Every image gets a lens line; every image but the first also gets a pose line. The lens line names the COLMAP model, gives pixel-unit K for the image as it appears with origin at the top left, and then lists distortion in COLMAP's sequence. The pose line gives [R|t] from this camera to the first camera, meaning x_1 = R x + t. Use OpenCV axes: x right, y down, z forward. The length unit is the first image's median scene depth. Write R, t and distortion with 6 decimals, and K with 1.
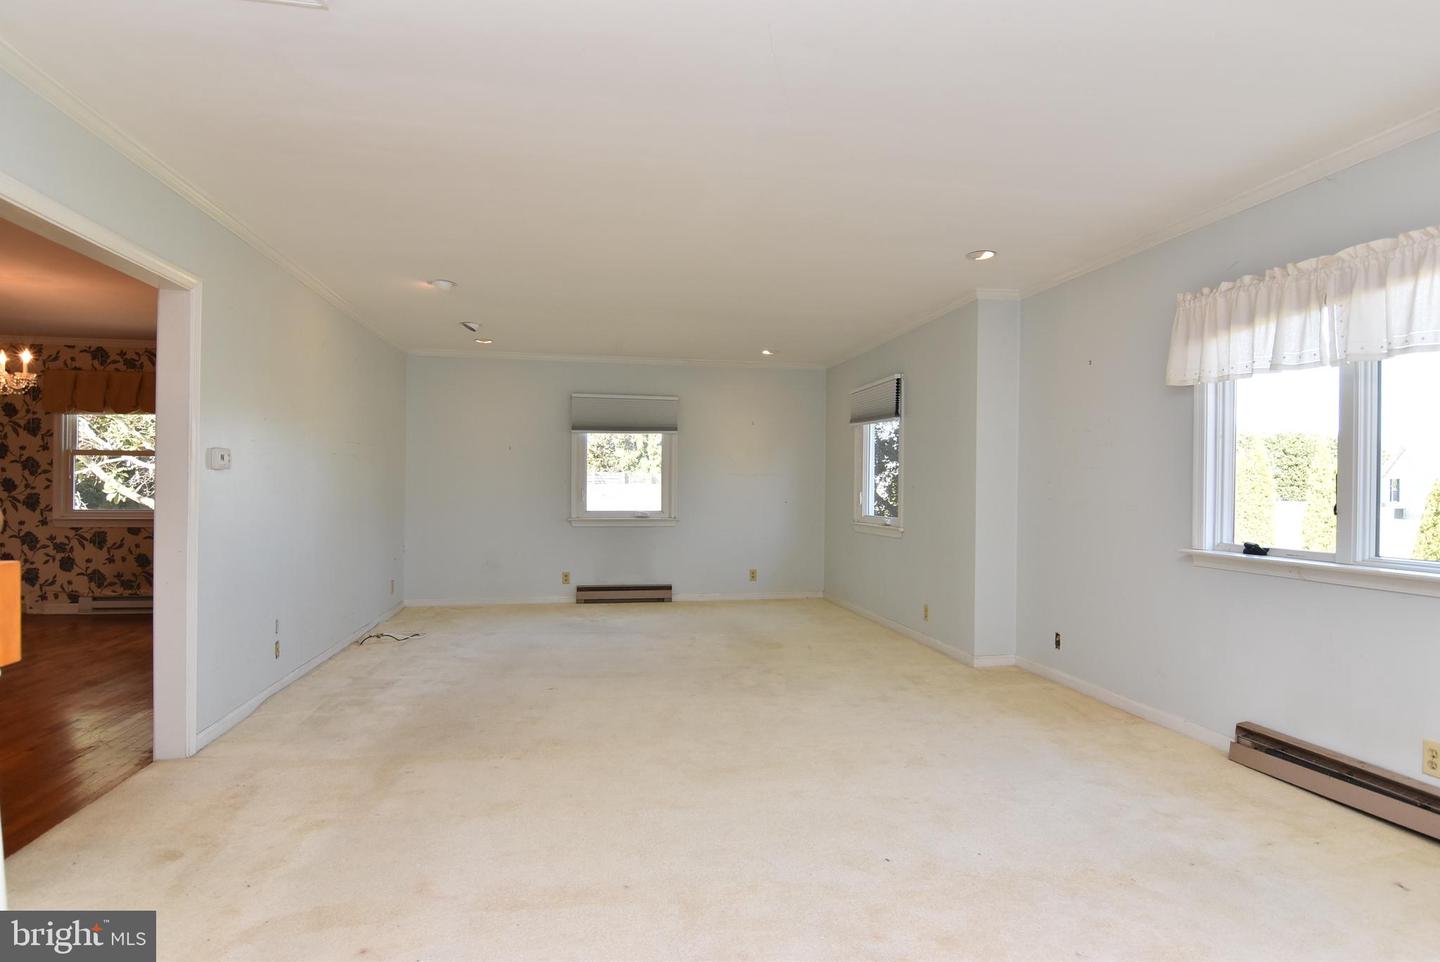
lens RADIAL K [[765.1, 0, 721.0], [0, 765.1, 486.6], [0, 0, 1]] dist [-0.001379, -0.008146]
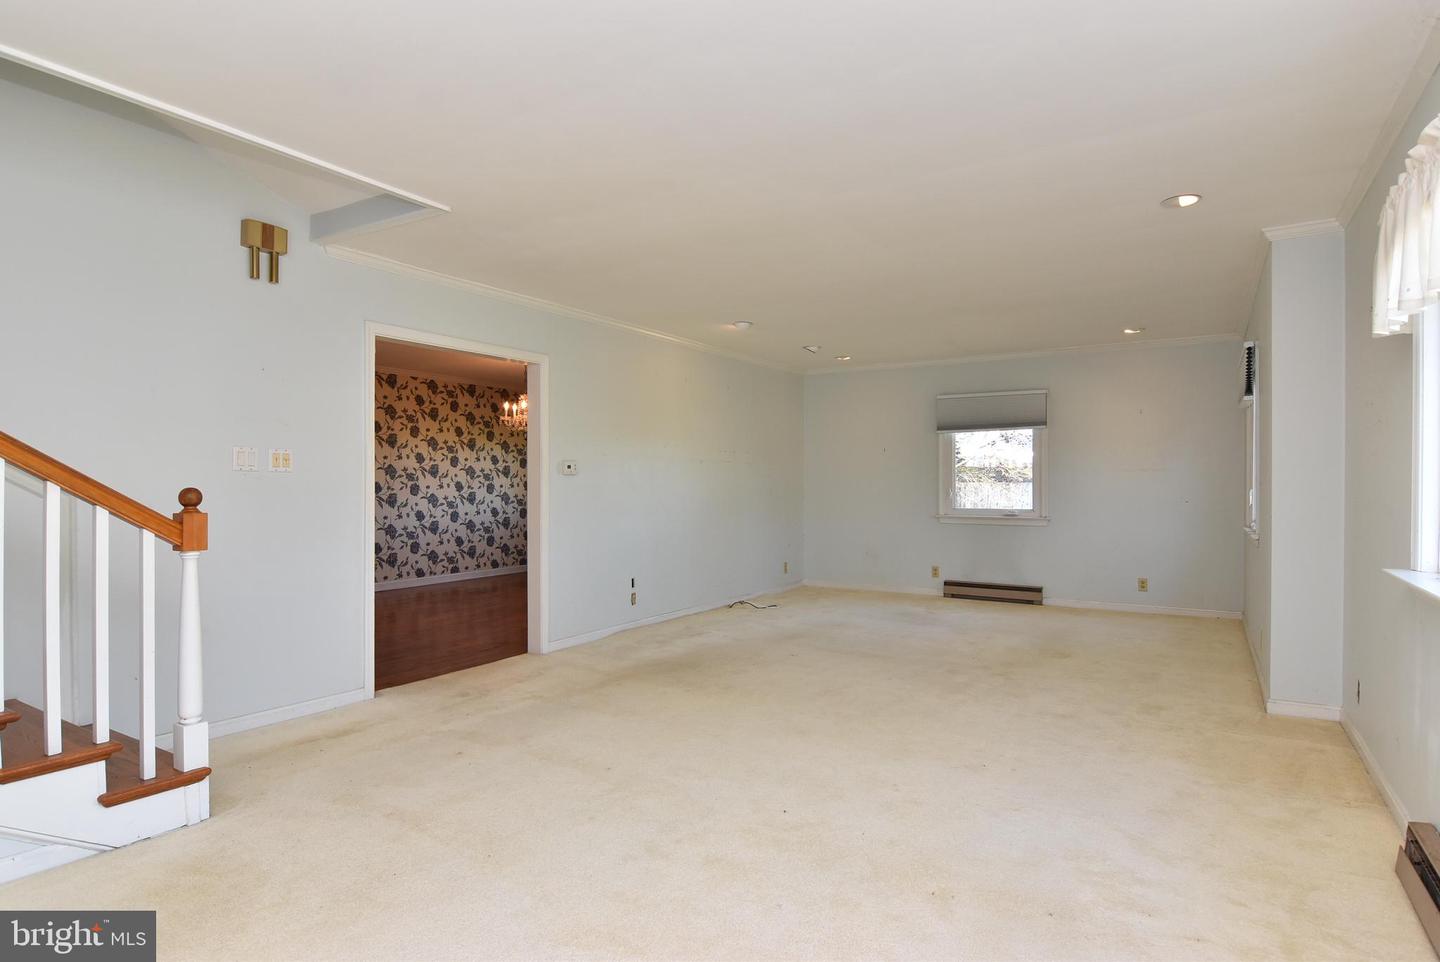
lens RADIAL K [[765.1, 0, 726.0], [0, 765.1, 484.4], [0, 0, 1]] dist [-0.001379, -0.008146]
pose [[0.734701, -0.006067, -0.678364, 0.583838], [0.004912, 0.999981, -0.003623, 0.003530], [0.678373, -0.000670, 0.734717, 0.067159]]
